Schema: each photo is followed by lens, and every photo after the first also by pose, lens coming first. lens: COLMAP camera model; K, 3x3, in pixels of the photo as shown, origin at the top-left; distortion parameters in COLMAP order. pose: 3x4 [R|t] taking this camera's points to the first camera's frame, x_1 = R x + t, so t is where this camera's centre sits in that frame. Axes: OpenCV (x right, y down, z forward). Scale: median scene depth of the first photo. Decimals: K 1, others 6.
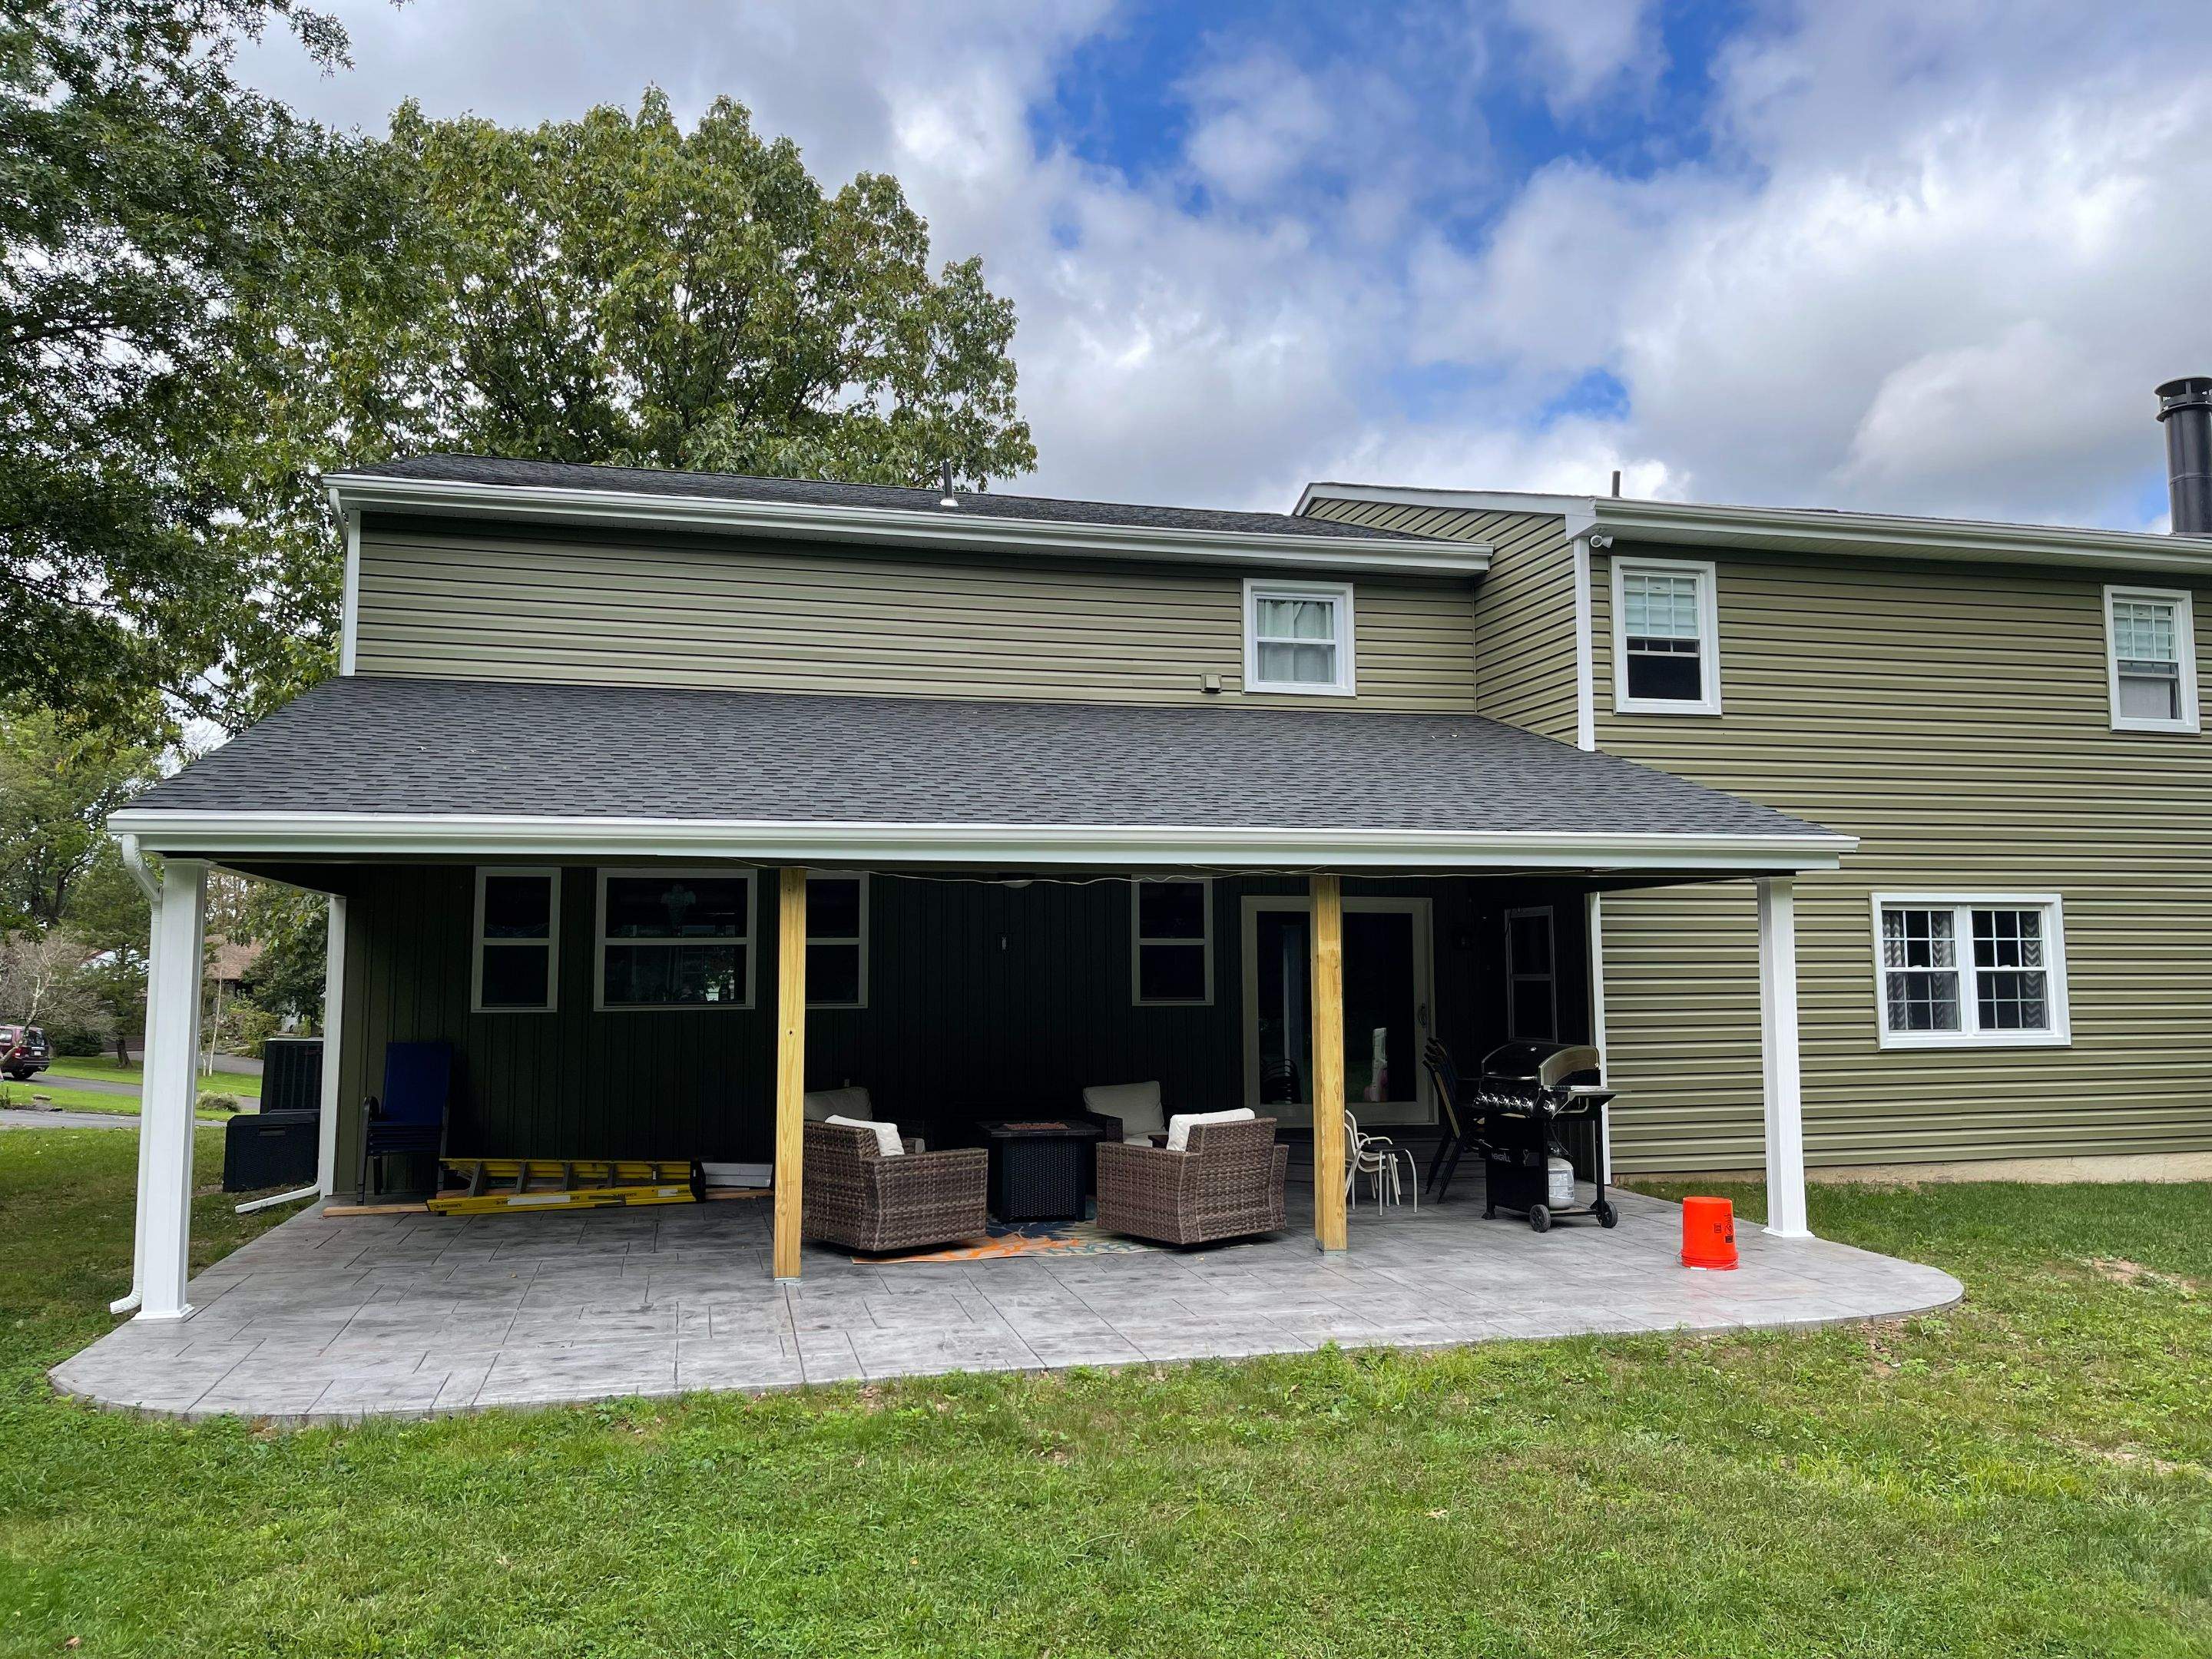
lens RADIAL K [[1665.3, 0, 1106.0], [0, 1665.3, 829.5], [0, 0, 1]] dist [0.052289, -0.058043]
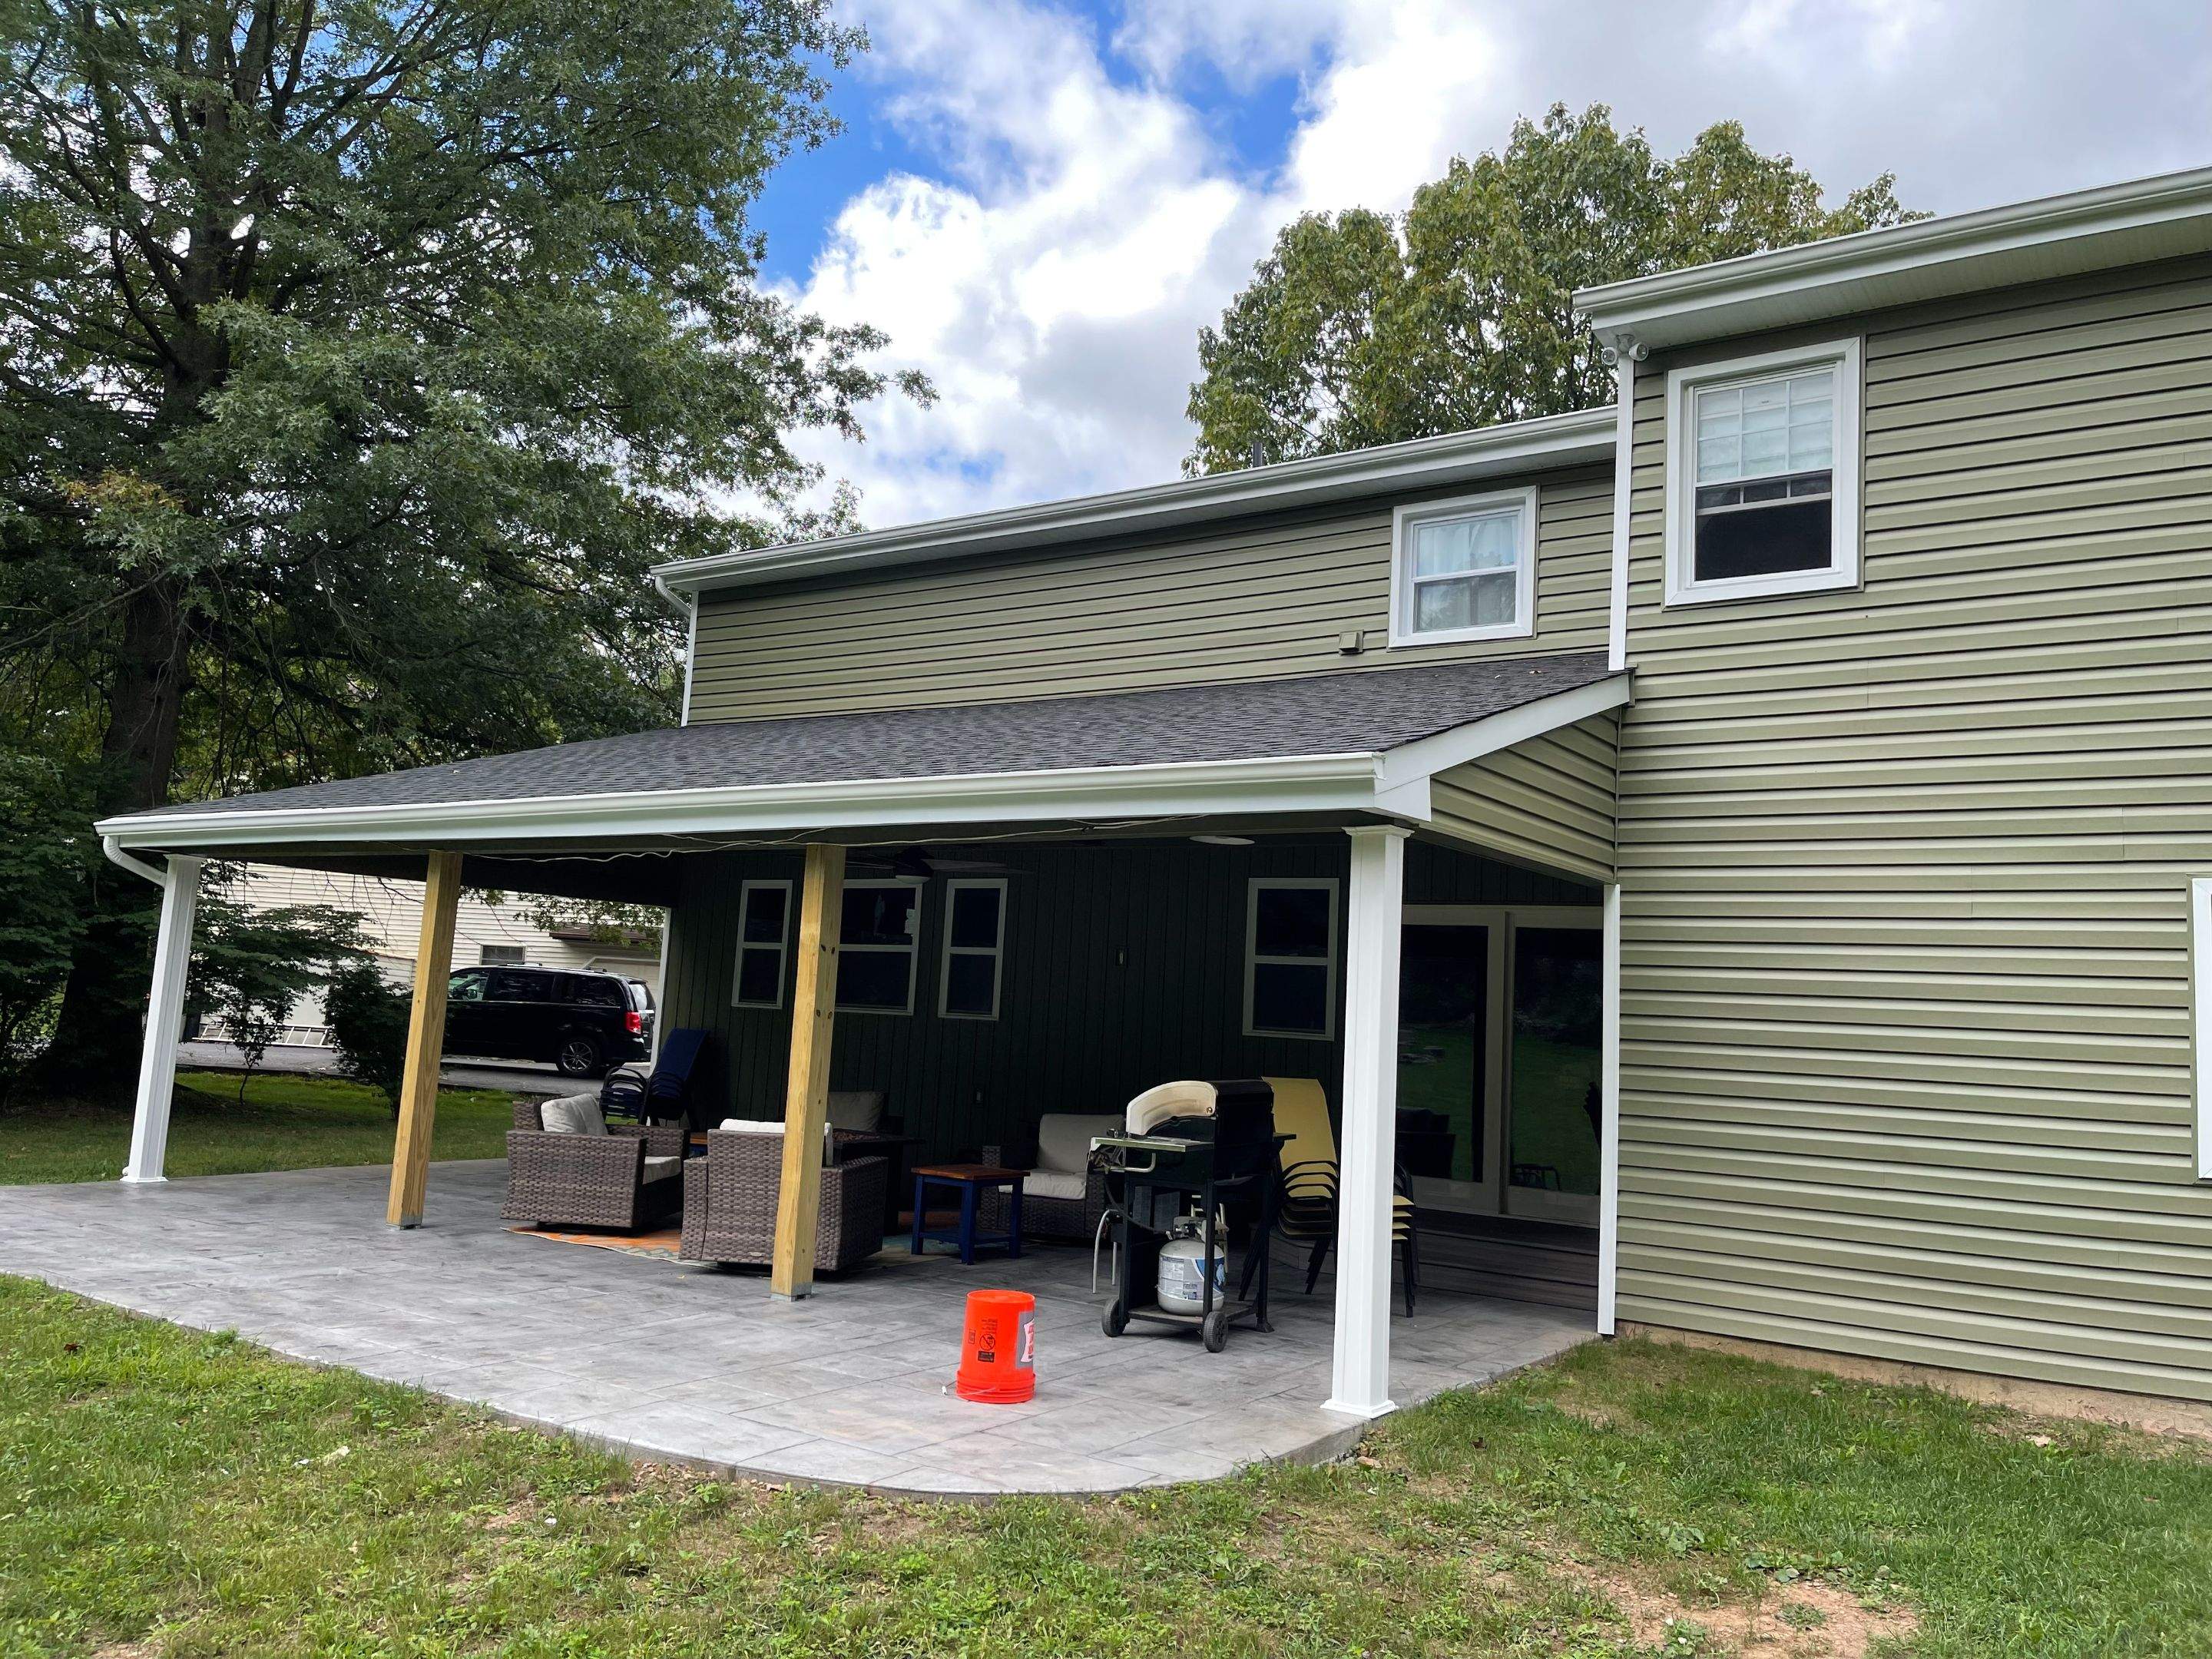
lens RADIAL K [[1665.3, 0, 1106.0], [0, 1665.3, 829.5], [0, 0, 1]] dist [0.052289, -0.058043]
pose [[0.674474, -0.043538, -0.737013, 0.620762], [0.008462, 0.998650, -0.051250, 0.046757], [0.738250, 0.028330, 0.673932, 0.395954]]
